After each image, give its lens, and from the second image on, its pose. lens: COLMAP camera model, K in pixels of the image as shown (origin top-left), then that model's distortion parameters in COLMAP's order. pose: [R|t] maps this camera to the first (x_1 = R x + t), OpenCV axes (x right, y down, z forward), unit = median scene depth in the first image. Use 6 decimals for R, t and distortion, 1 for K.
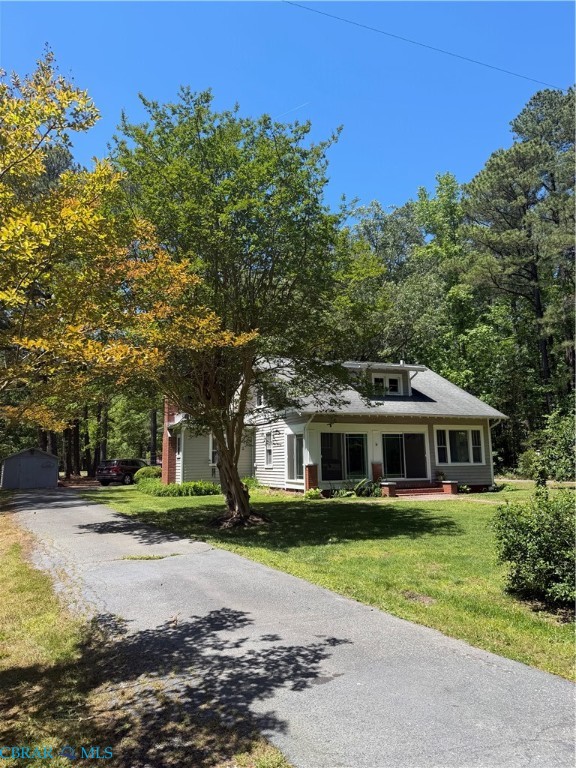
lens RADIAL K [[540.5, 0, 287.0], [0, 540.5, 382.0], [0, 0, 1]] dist [0.042522, -0.050031]
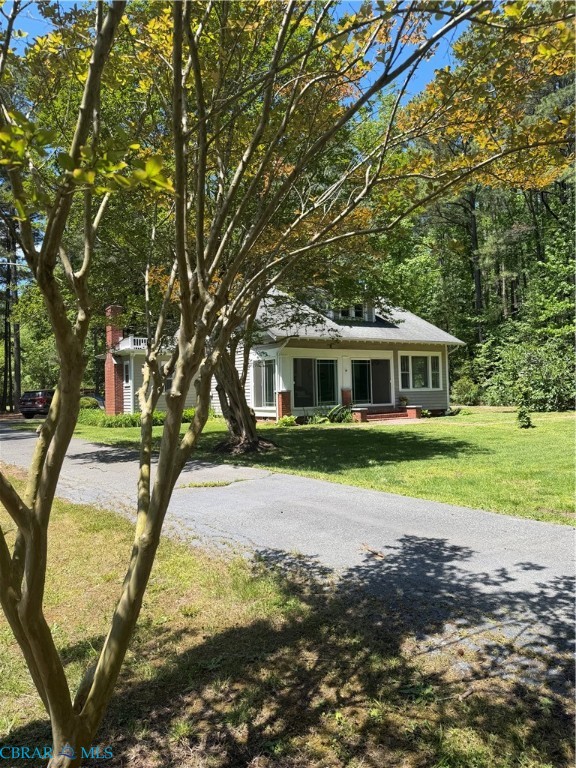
lens RADIAL K [[540.5, 0, 291.5], [0, 540.5, 389.4], [0, 0, 1]] dist [0.042522, -0.050031]
pose [[0.984853, -0.009302, 0.173139, -0.103730], [-0.014176, 0.990897, 0.133872, 0.020871], [-0.172808, -0.134298, 0.975757, 0.060736]]
